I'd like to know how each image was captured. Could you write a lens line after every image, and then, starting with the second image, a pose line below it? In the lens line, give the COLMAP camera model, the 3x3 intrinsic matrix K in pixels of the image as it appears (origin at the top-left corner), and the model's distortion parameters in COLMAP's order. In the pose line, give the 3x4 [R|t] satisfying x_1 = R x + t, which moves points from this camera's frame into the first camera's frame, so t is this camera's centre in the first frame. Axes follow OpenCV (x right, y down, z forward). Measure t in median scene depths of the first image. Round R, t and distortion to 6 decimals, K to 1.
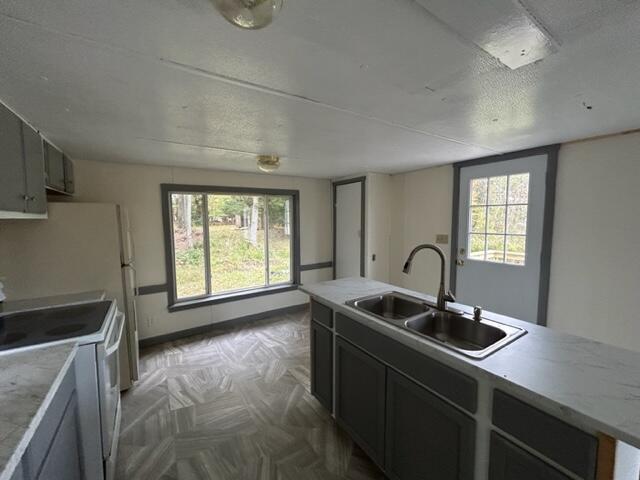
lens RADIAL K [[262.4, 0, 320.9], [0, 262.4, 237.3], [0, 0, 1]] dist [-0.005524, 0.000583]
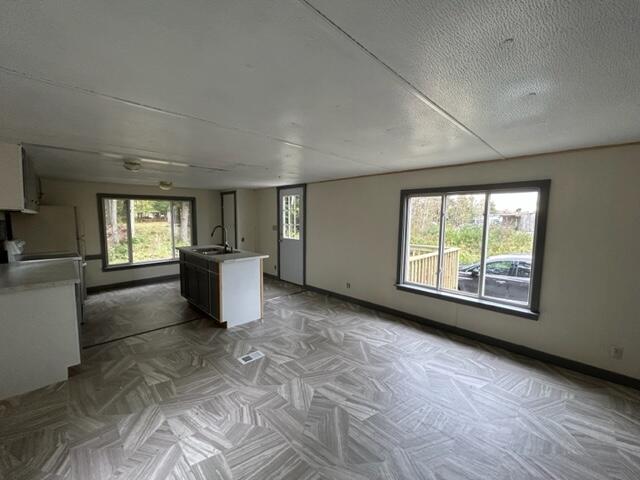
lens RADIAL K [[262.4, 0, 318.9], [0, 262.4, 238.8], [0, 0, 1]] dist [-0.005524, 0.000583]
pose [[0.980427, -0.003300, 0.196855, 0.373513], [0.000844, 0.999921, 0.012558, 0.054344], [-0.196881, -0.012146, 0.980352, -0.768408]]
